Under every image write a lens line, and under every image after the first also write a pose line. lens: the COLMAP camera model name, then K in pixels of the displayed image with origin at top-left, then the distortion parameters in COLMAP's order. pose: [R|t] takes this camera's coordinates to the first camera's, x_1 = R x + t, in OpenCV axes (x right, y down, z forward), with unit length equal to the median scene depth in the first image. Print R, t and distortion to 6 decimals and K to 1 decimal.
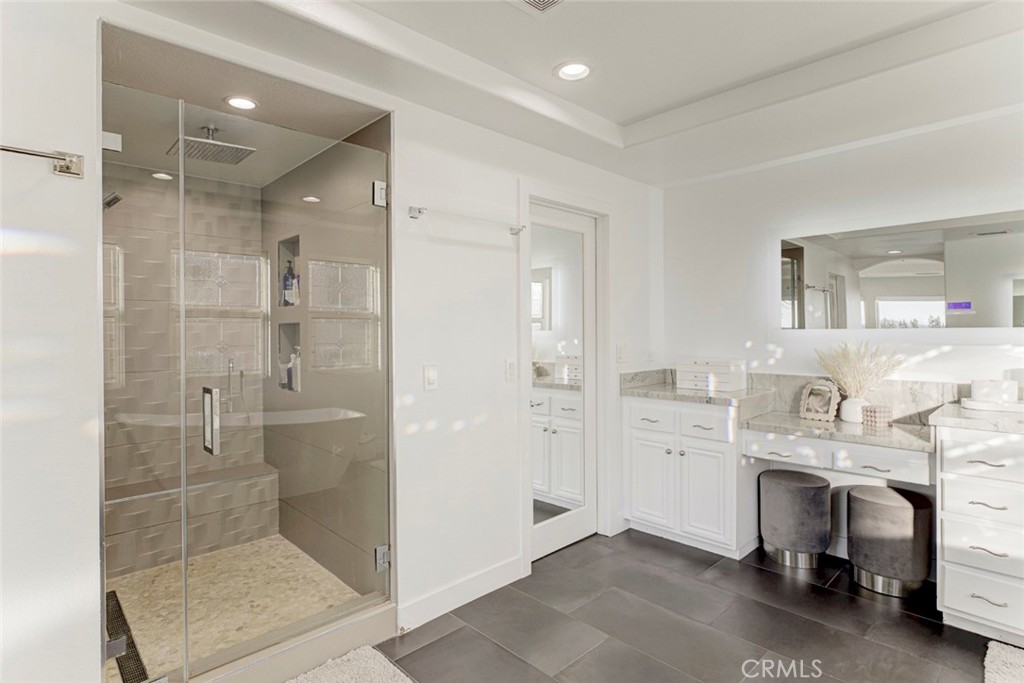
lens RADIAL K [[521.4, 0, 505.4], [0, 521.4, 331.7], [0, 0, 1]] dist [0.004895, 0.002002]
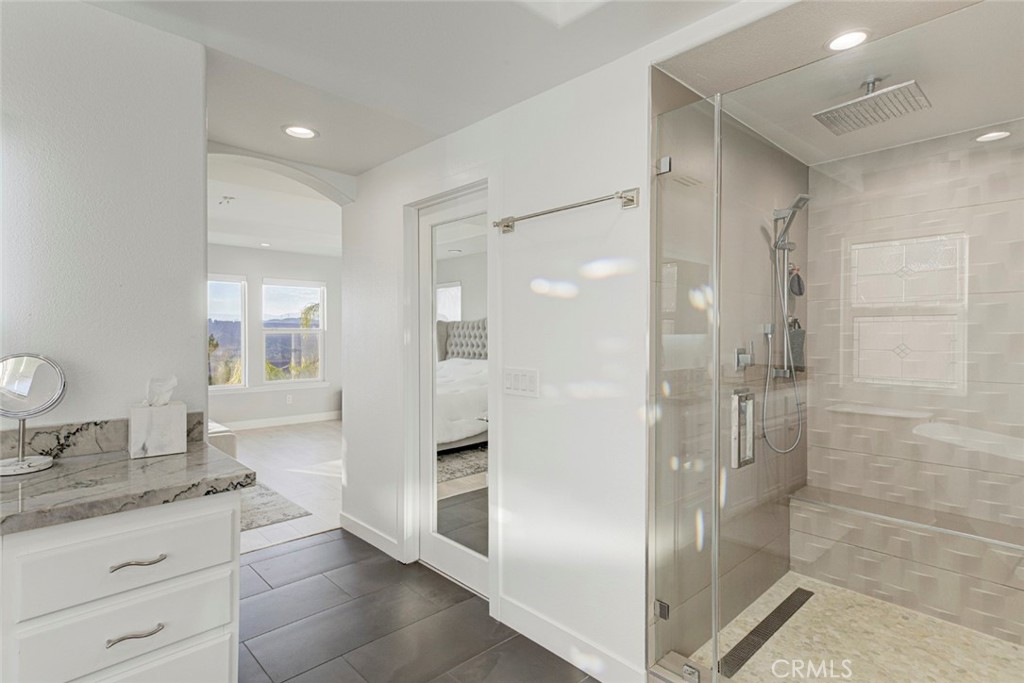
lens RADIAL K [[521.4, 0, 505.4], [0, 521.4, 331.7], [0, 0, 1]] dist [0.004895, 0.002002]
pose [[-0.011622, 0.011614, -0.999865, 0.229101], [-0.005147, 0.999919, 0.011674, -0.008411], [0.999919, 0.005282, -0.011561, 0.394653]]
